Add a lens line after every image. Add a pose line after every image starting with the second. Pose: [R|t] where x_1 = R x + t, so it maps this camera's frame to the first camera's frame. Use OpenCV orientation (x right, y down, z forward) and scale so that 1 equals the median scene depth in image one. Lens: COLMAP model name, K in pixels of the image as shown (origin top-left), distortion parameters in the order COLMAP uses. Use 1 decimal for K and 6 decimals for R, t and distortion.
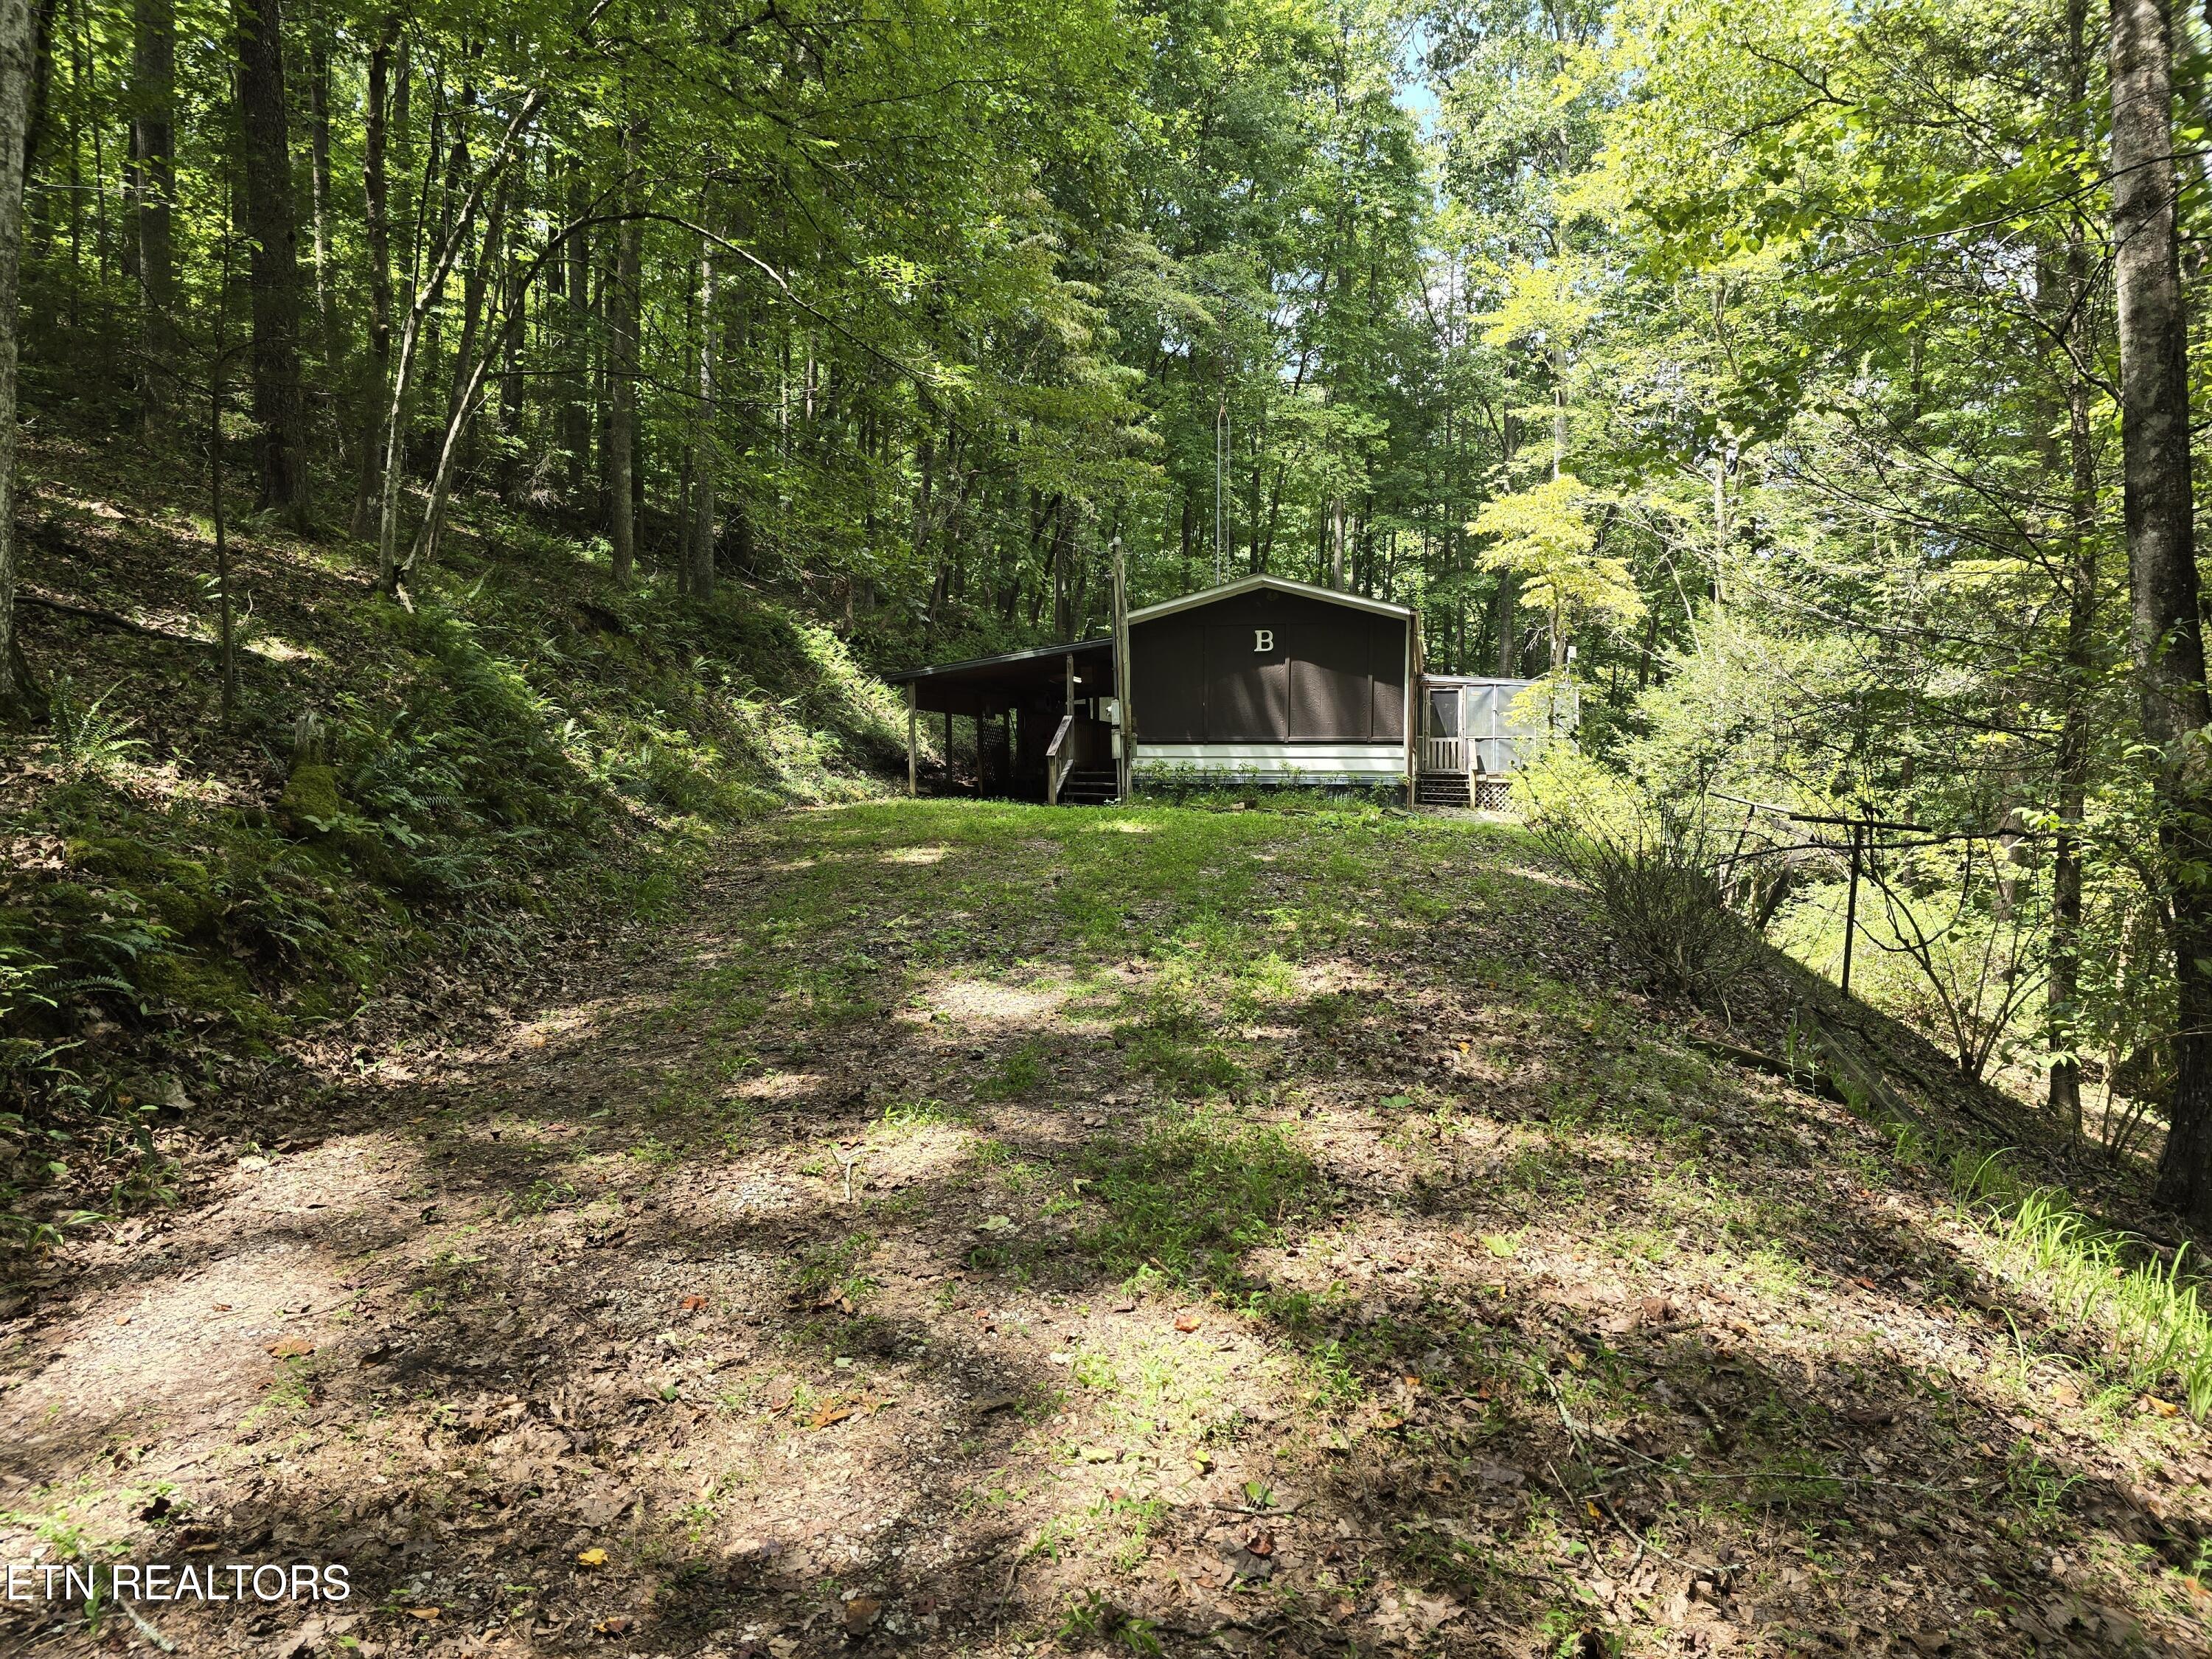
lens RADIAL K [[1490.4, 0, 1117.8], [0, 1490.4, 825.5], [0, 0, 1]] dist [0.062083, -0.051310]
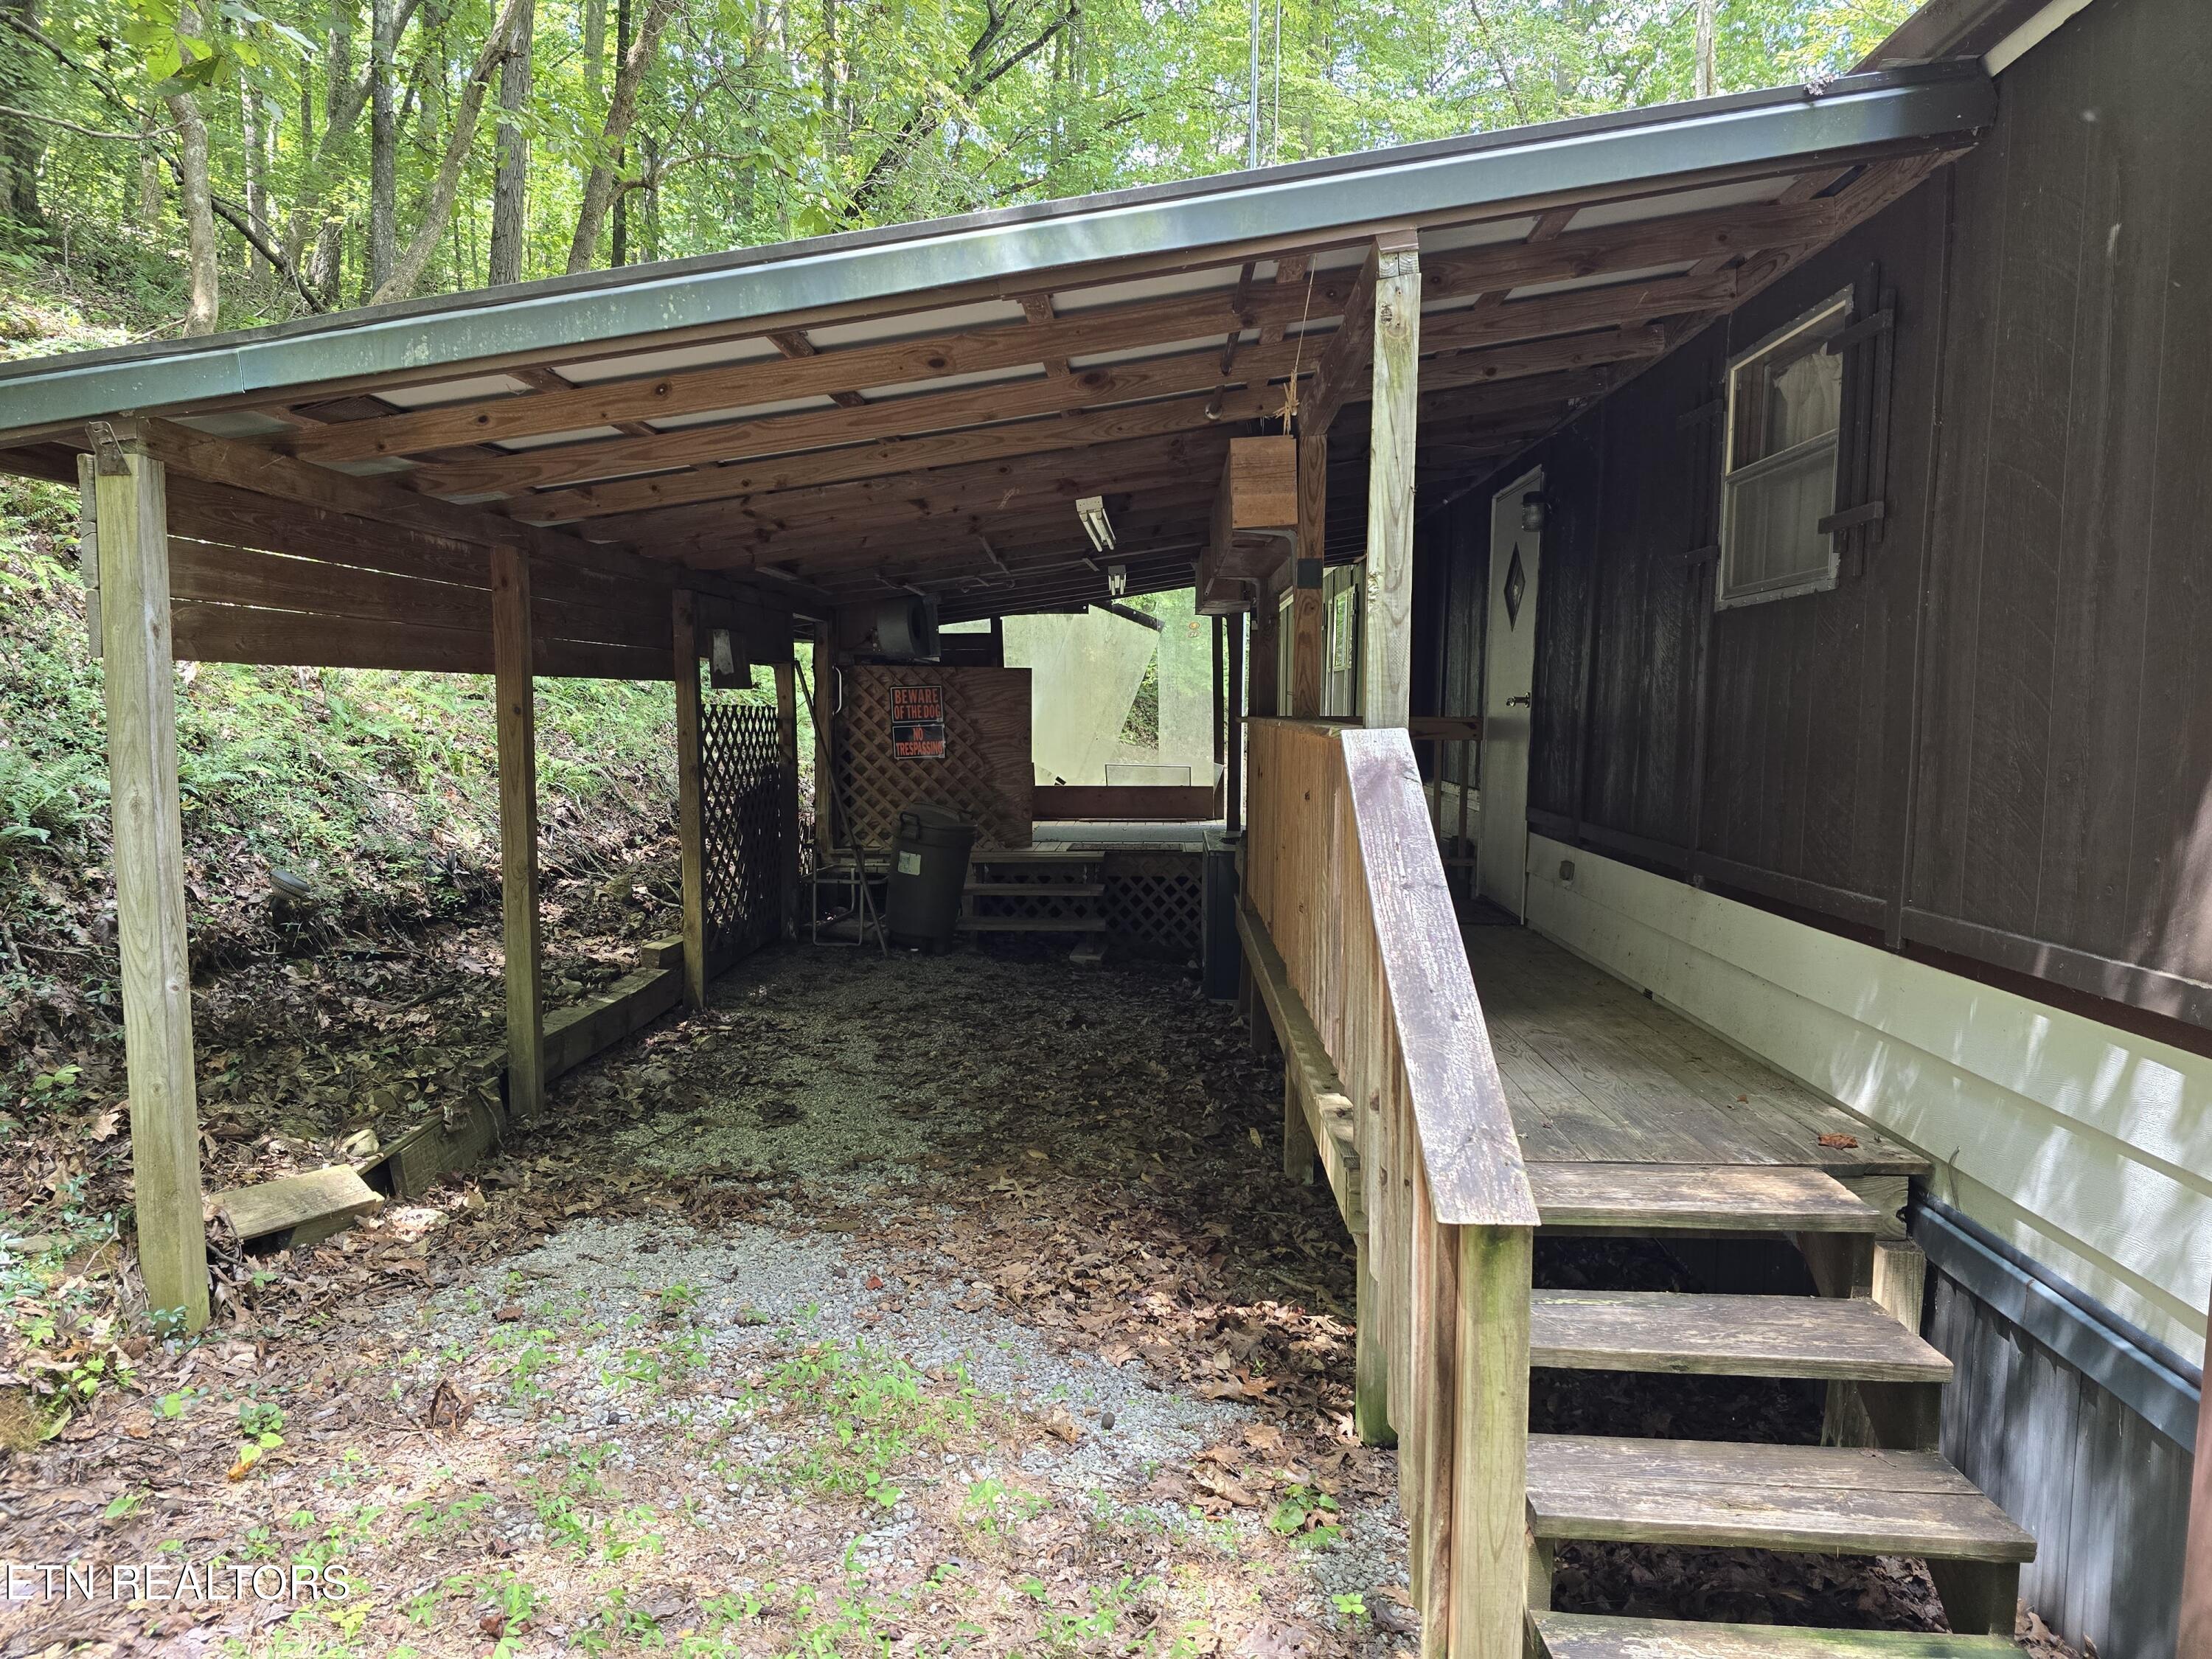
lens RADIAL K [[1490.4, 0, 1107.3], [0, 1490.4, 845.7], [0, 0, 1]] dist [0.062083, -0.051310]
pose [[0.983728, -0.010561, 0.179355, -0.086274], [-0.000089, 0.998242, 0.059267, -0.075983], [-0.179665, -0.058319, 0.981998, 0.936582]]
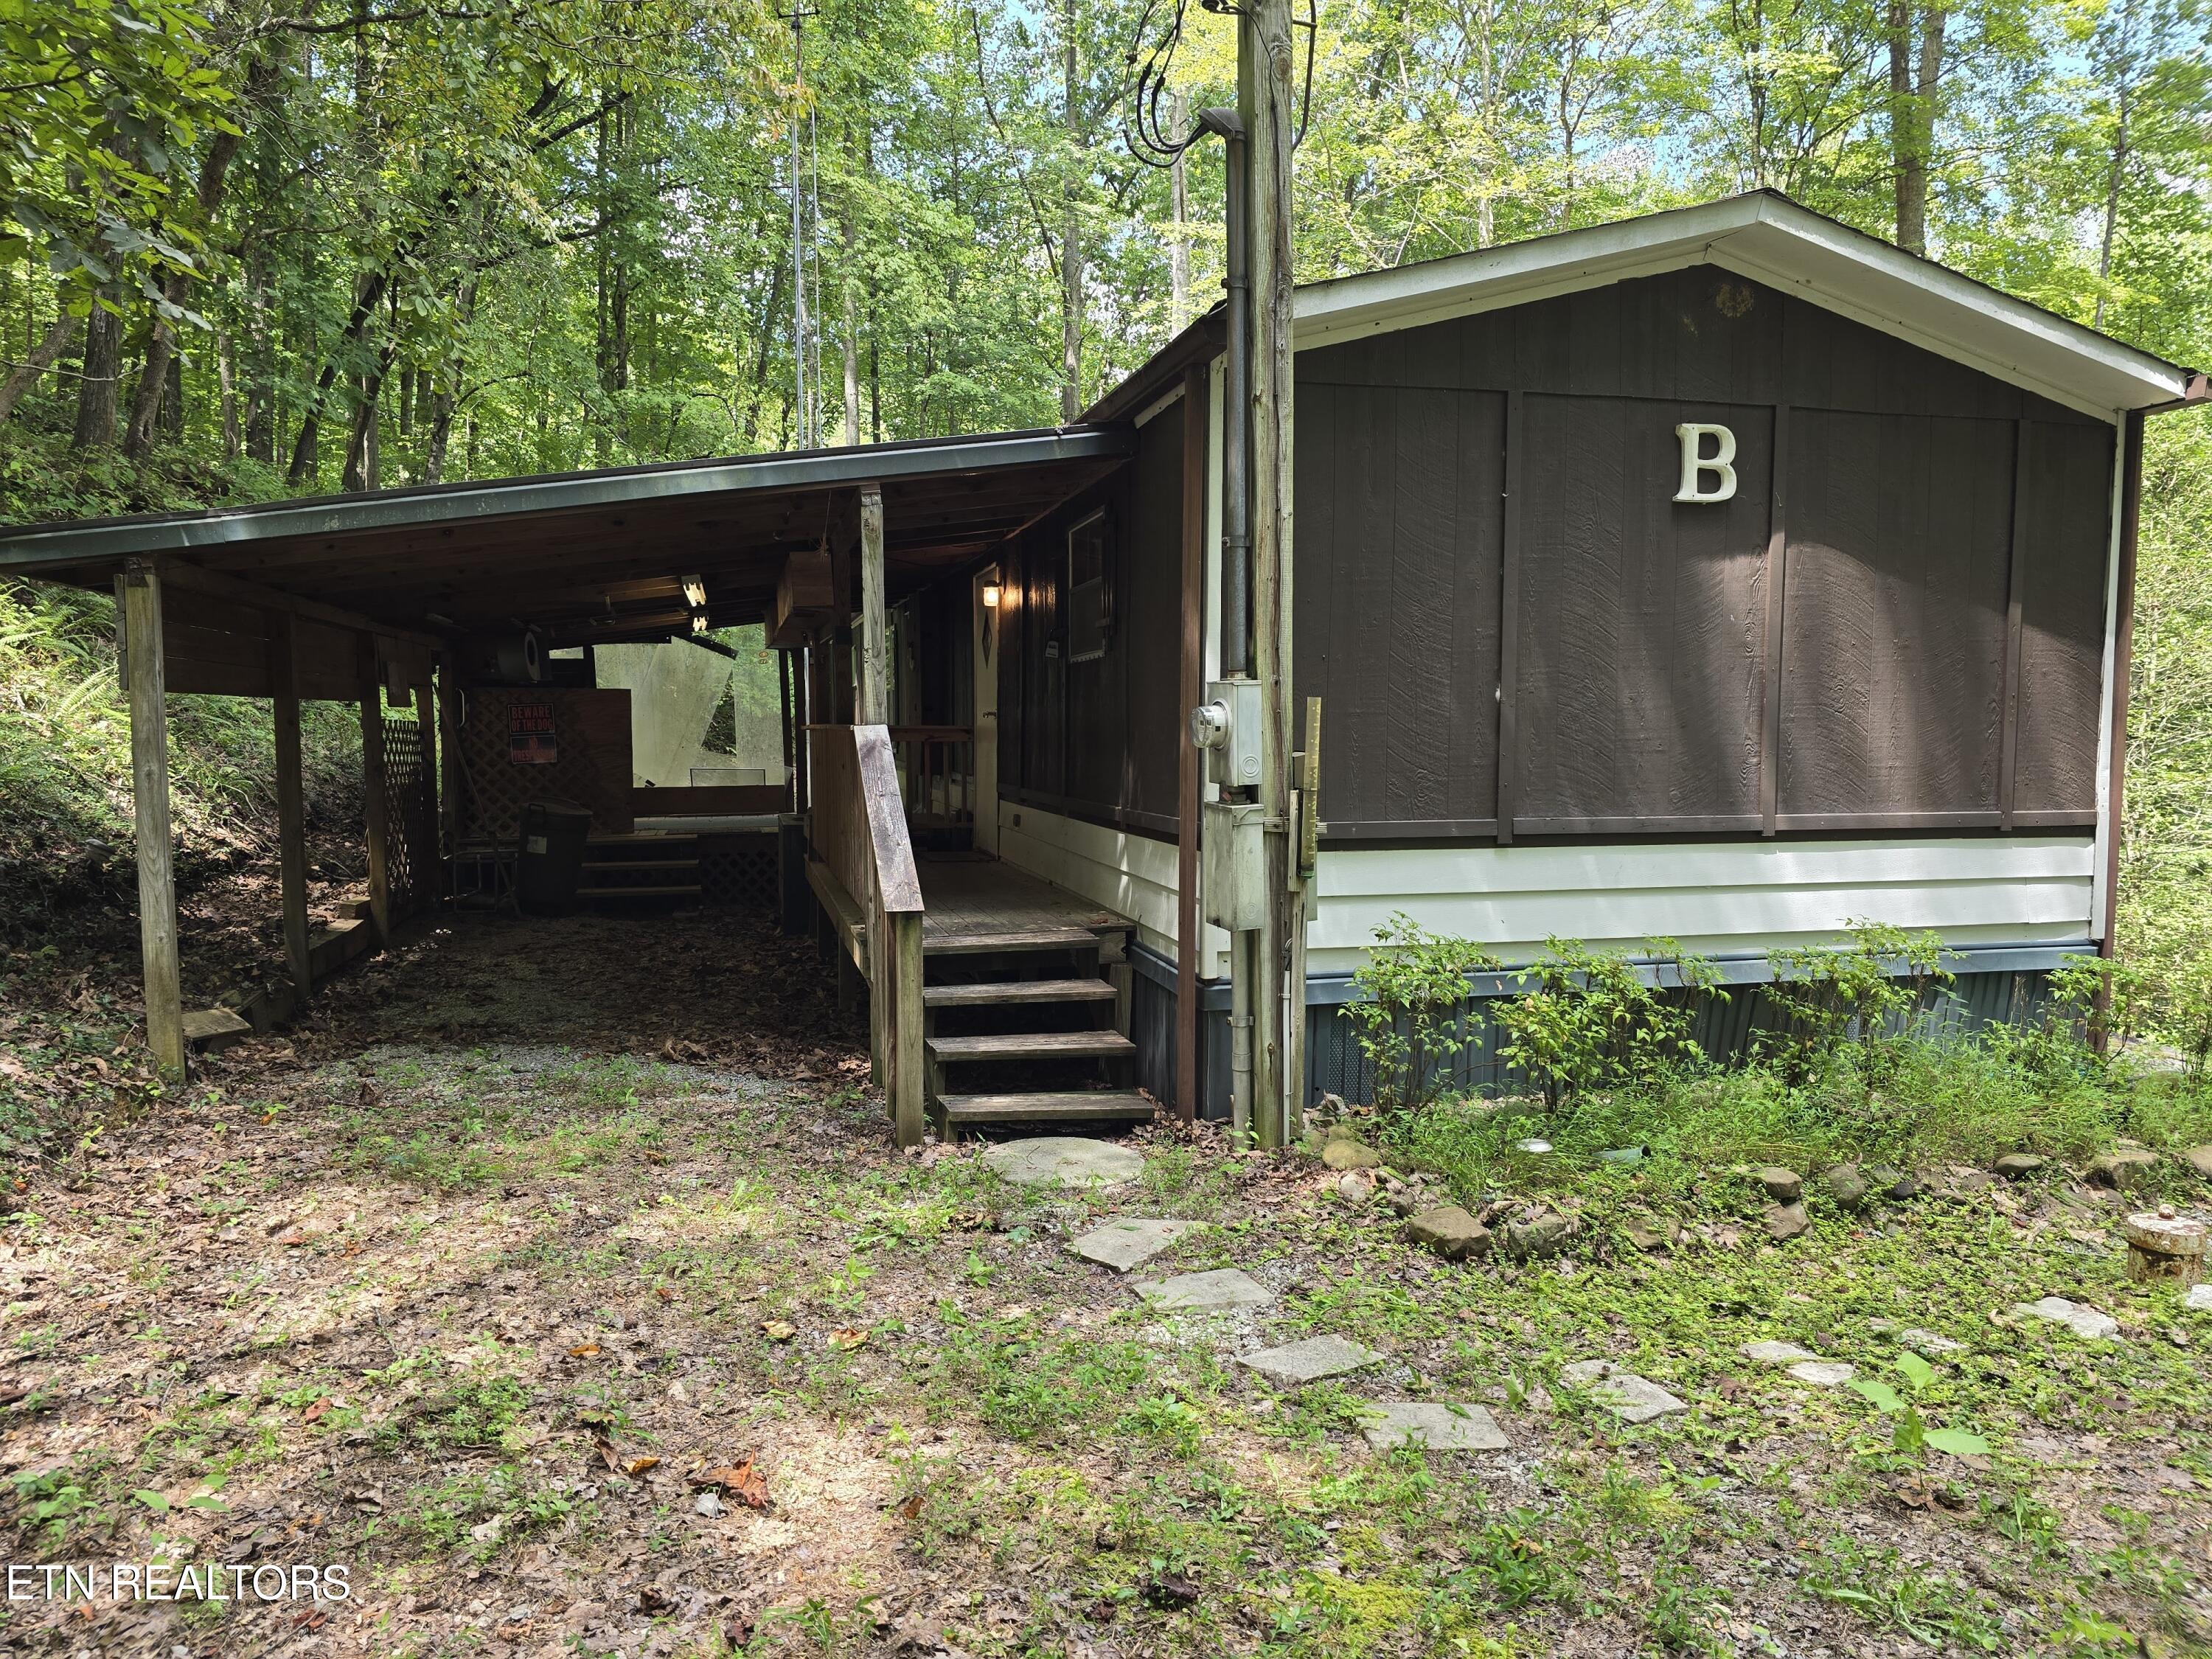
lens RADIAL K [[1490.4, 0, 1118.7], [0, 1490.4, 828.7], [0, 0, 1]] dist [0.062083, -0.051310]
pose [[0.889660, -0.032456, 0.455468, -0.123934], [0.016842, 0.999124, 0.038298, -0.068960], [-0.456312, -0.026401, 0.889428, 0.796178]]
